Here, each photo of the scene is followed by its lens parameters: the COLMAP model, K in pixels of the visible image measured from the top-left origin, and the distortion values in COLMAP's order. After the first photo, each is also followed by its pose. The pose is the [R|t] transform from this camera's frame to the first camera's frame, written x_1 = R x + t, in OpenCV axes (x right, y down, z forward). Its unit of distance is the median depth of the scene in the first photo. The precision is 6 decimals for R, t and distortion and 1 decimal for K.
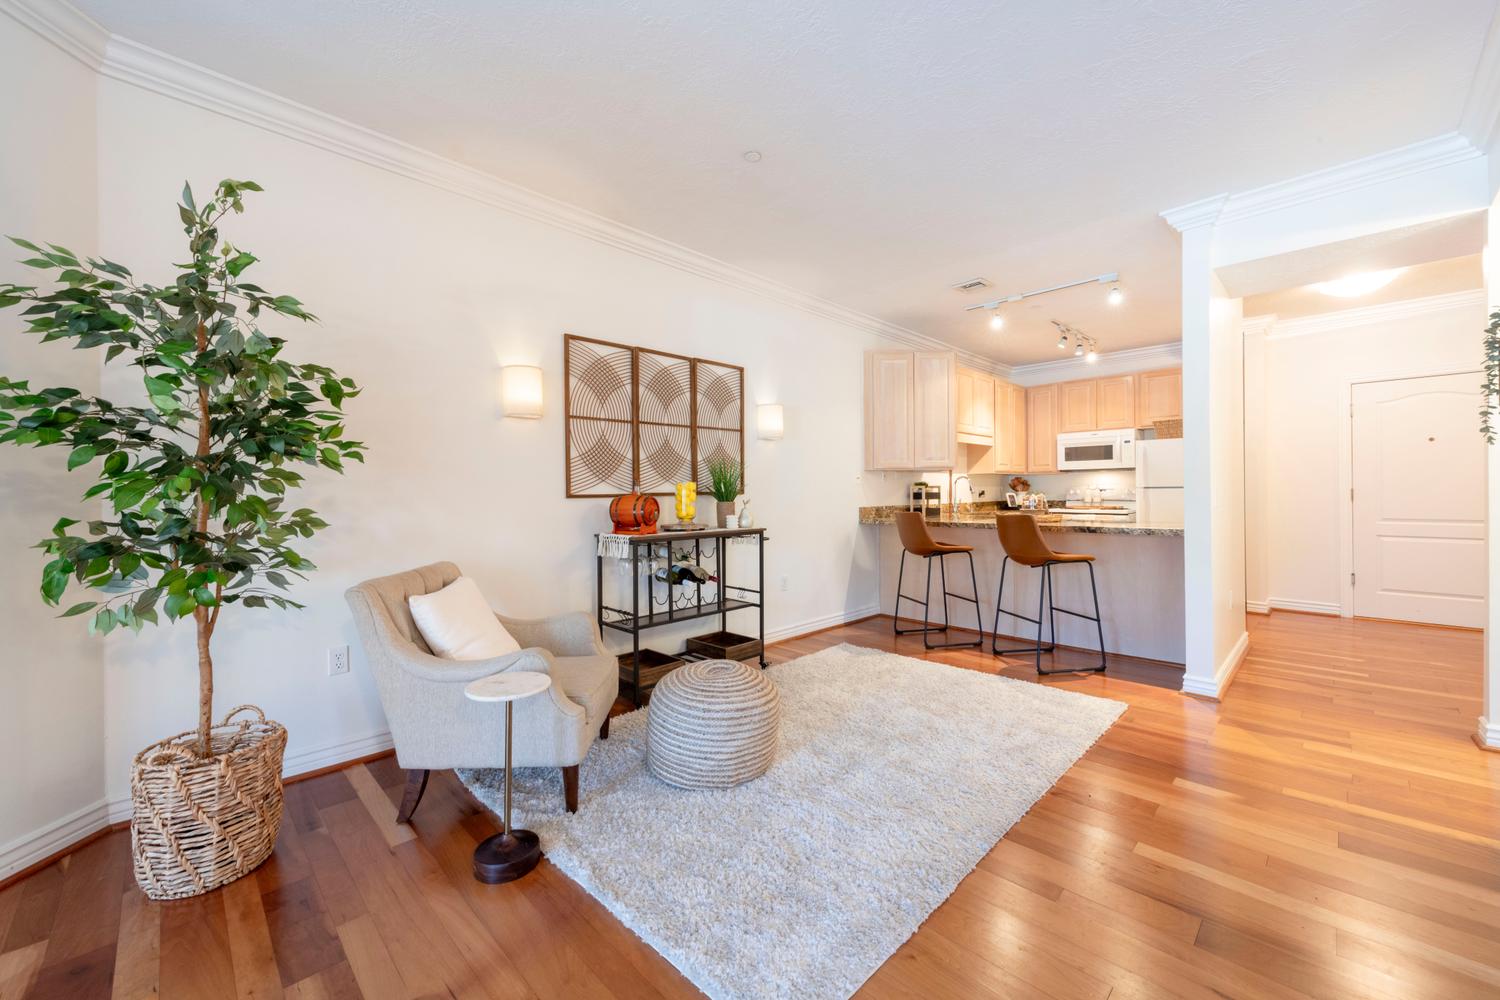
lens RADIAL K [[585.8, 0, 750.2], [0, 585.8, 493.8], [0, 0, 1]] dist [0.011455, -0.002952]
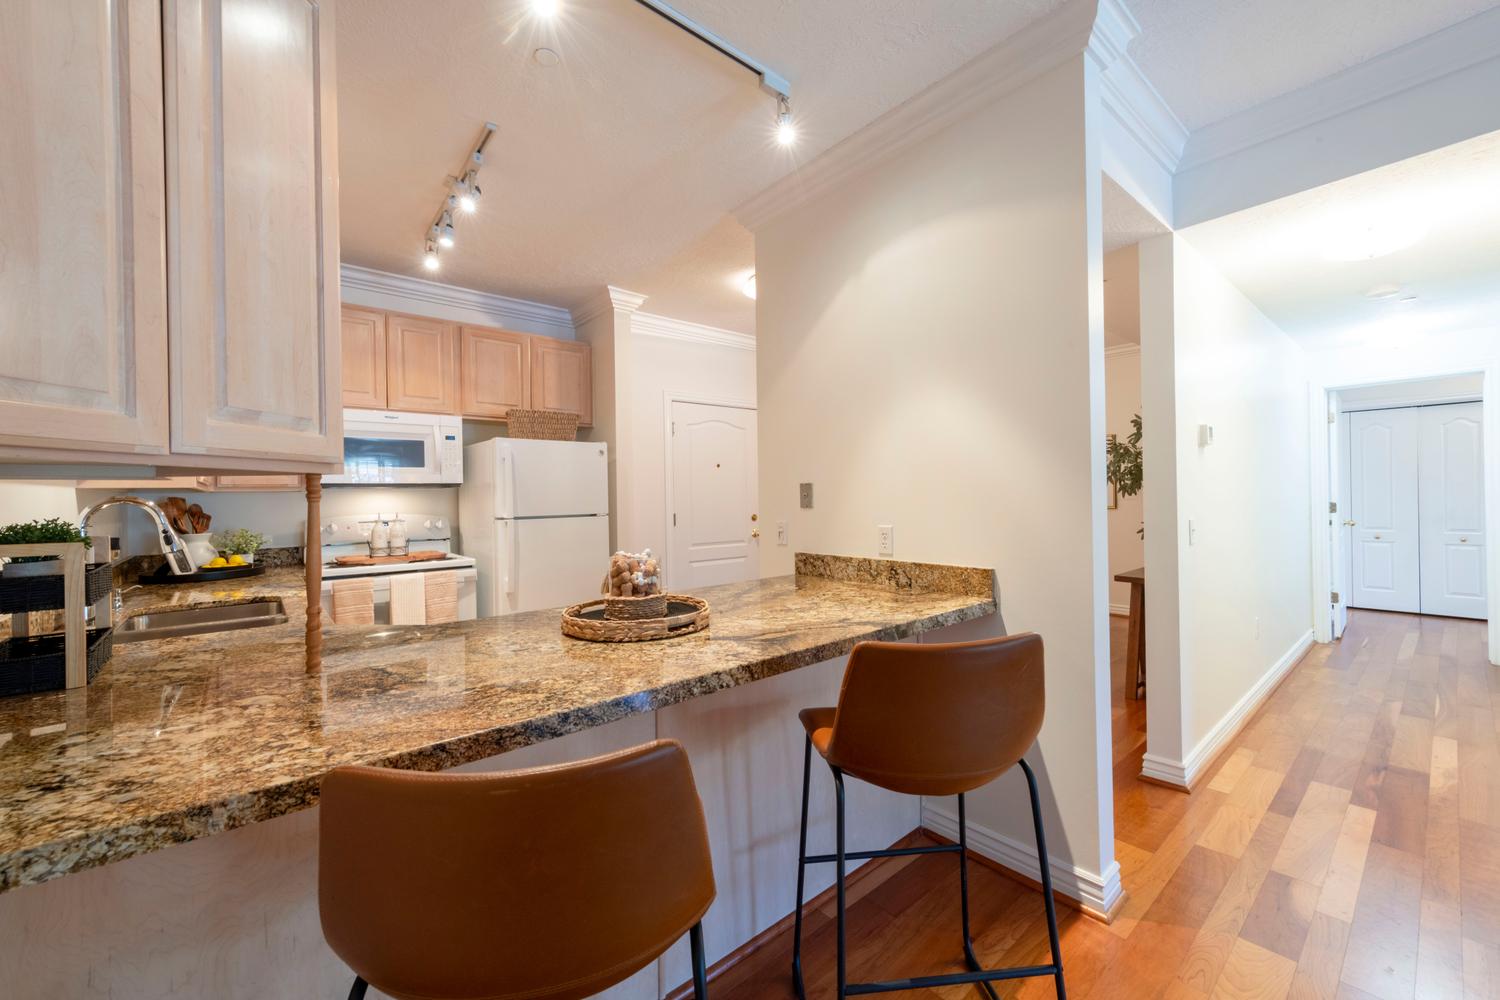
lens RADIAL K [[585.8, 0, 752.2], [0, 585.8, 500.3], [0, 0, 1]] dist [0.011455, -0.002952]
pose [[0.076157, -0.000497, 0.997096, 0.150279], [0.018739, 0.999824, -0.000933, -0.035176], [-0.996920, 0.018756, 0.076153, 1.081790]]
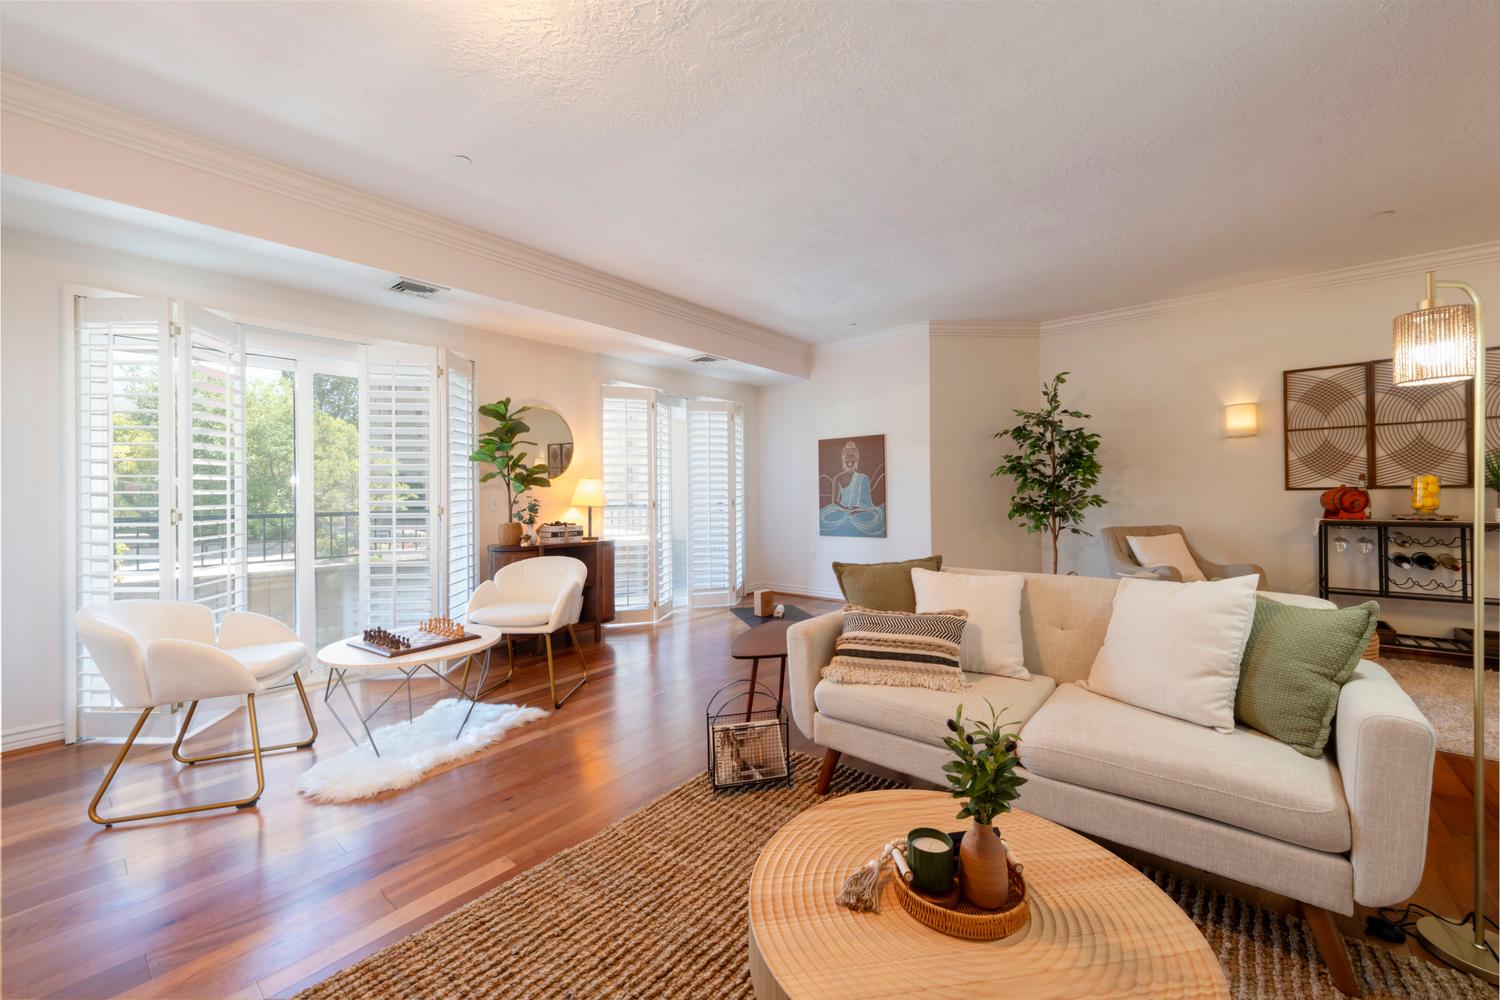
lens RADIAL K [[585.8, 0, 754.2], [0, 585.8, 491.3], [0, 0, 1]] dist [0.011455, -0.002952]
pose [[0.092919, 0.007462, -0.995646, 0.790551], [0.008185, 0.999932, 0.008258, -0.009968], [0.995640, -0.008917, 0.092852, -0.307183]]
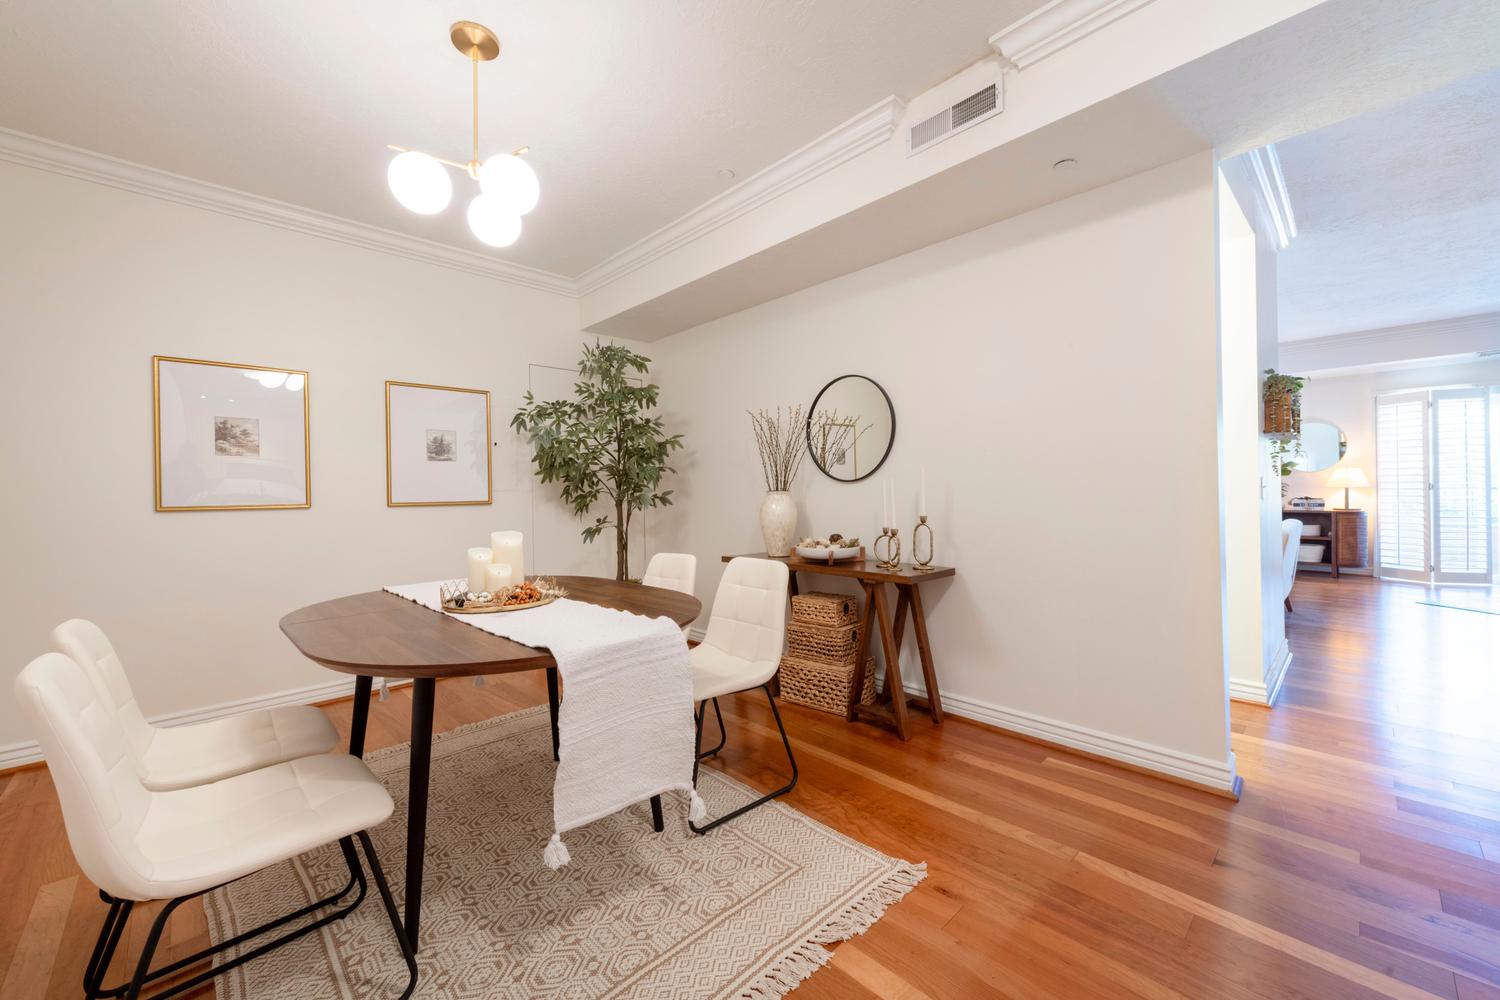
lens RADIAL K [[585.8, 0, 757.2], [0, 585.8, 491.6], [0, 0, 1]] dist [0.011455, -0.002952]
pose [[-0.999582, 0.026975, 0.010427, 1.286203], [0.026997, 0.999633, 0.002017, -0.010537], [-0.010369, 0.002297, -0.999944, 1.252448]]
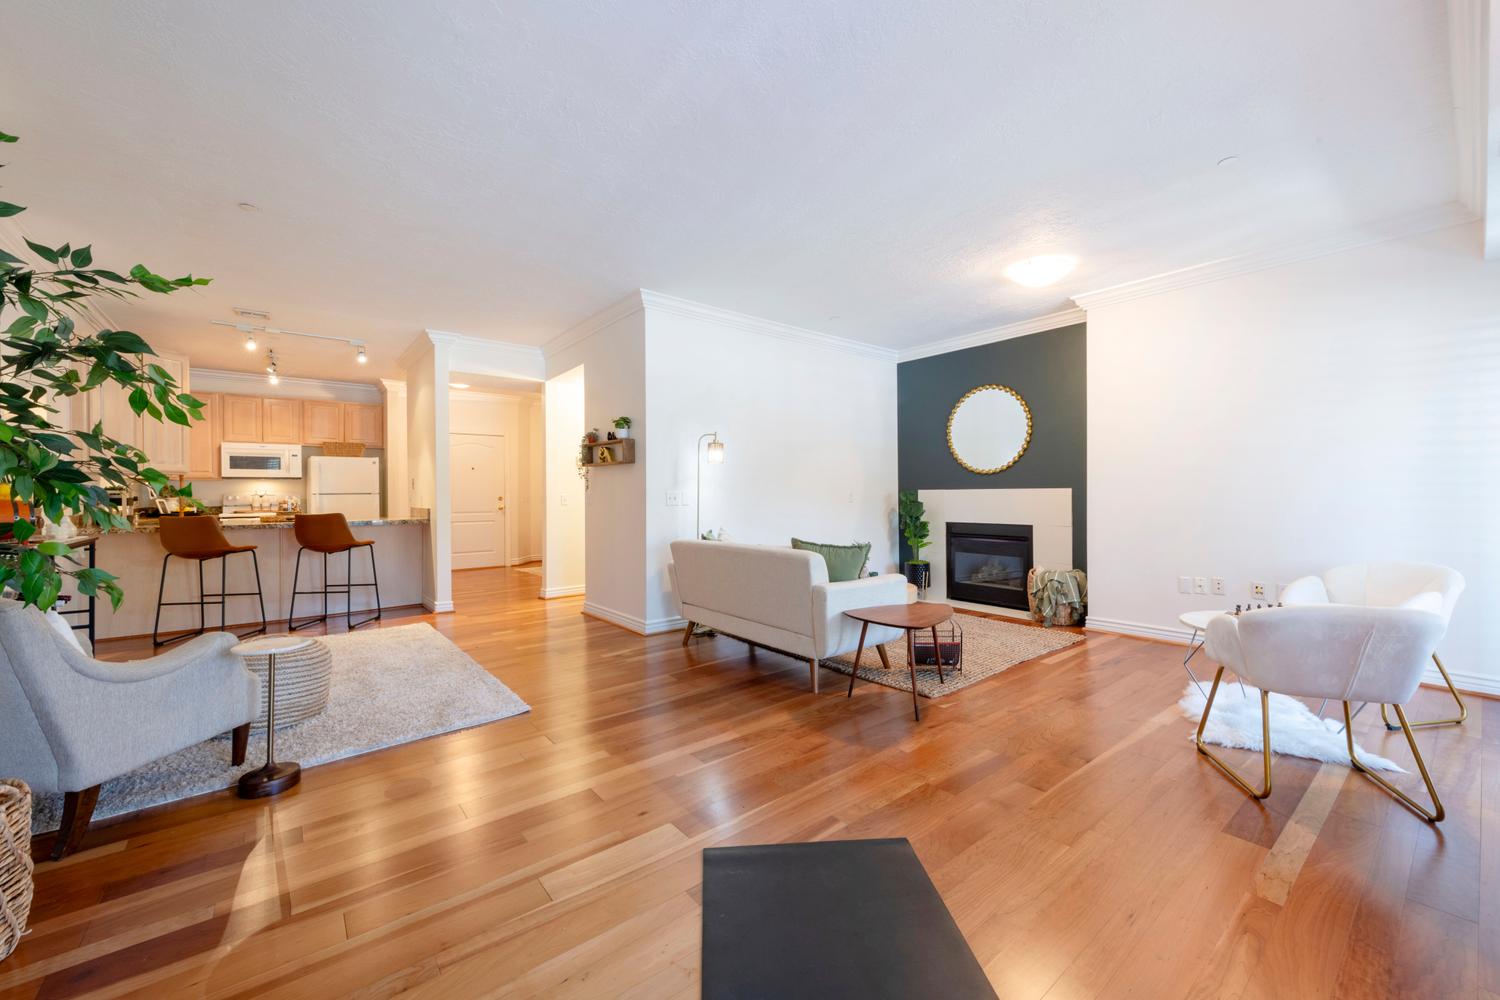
lens RADIAL K [[585.8, 0, 752.3], [0, 585.8, 493.8], [0, 0, 1]] dist [0.011455, -0.002952]
pose [[0.101130, 0.004316, 0.994864, -0.744723], [0.007854, 0.999956, -0.005136, 0.004855], [-0.994842, 0.008333, 0.101092, -0.075783]]
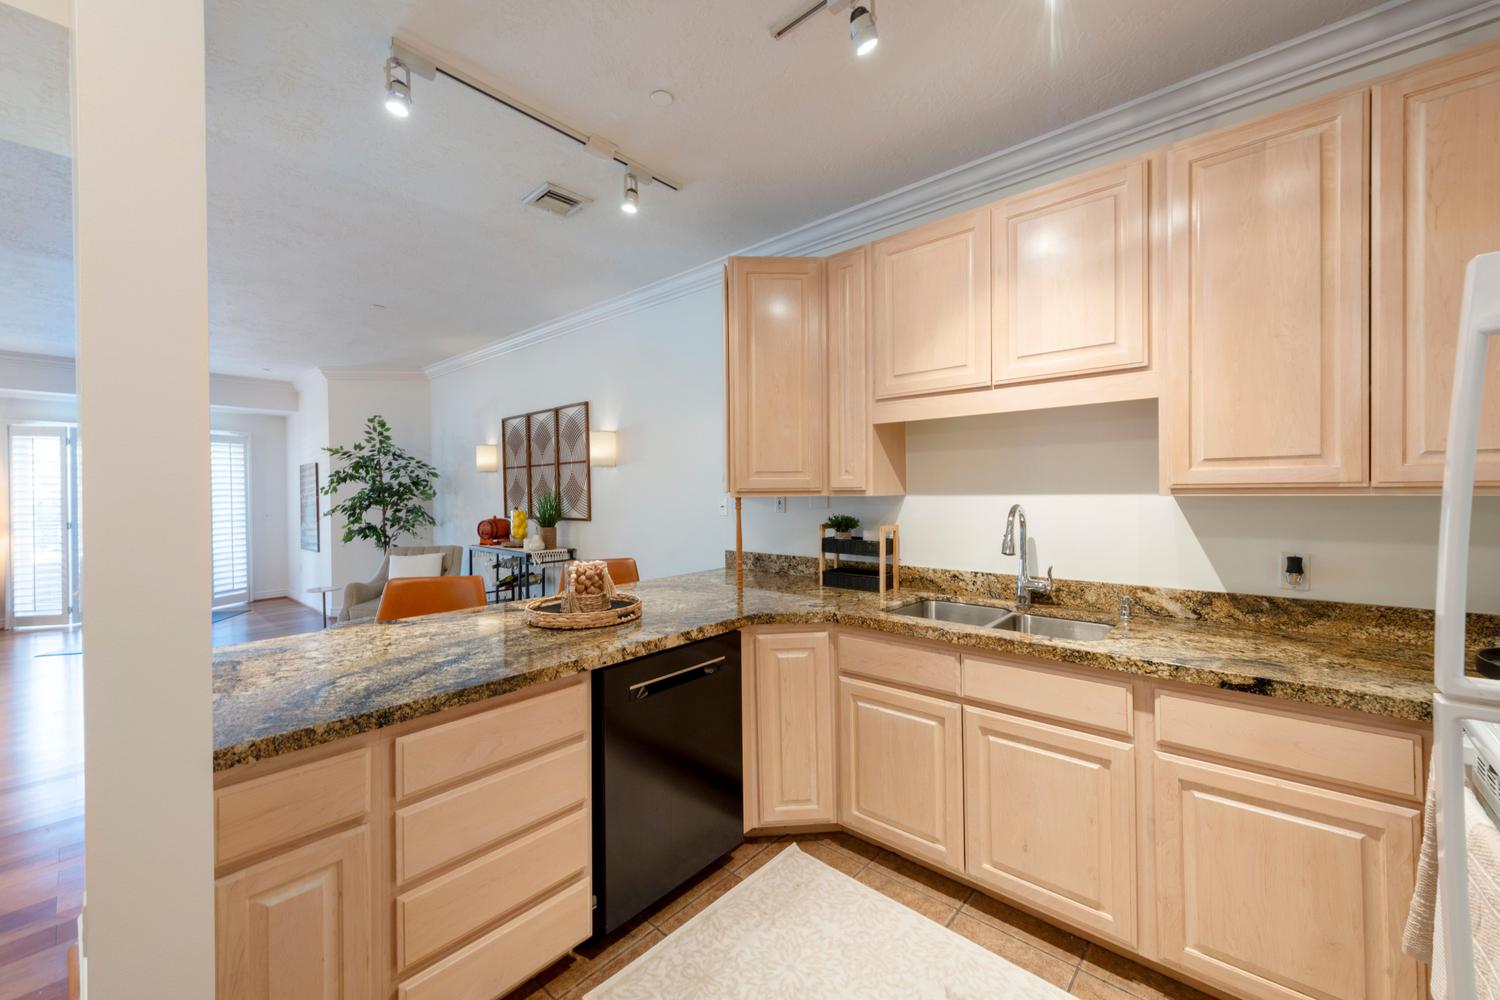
lens RADIAL K [[585.8, 0, 752.6], [0, 585.8, 492.6], [0, 0, 1]] dist [0.011455, -0.002952]
pose [[0.065637, 0.014268, -0.997742, 1.144113], [0.007675, 0.999861, 0.014804, -0.070236], [0.997814, -0.008630, 0.065518, 1.323587]]
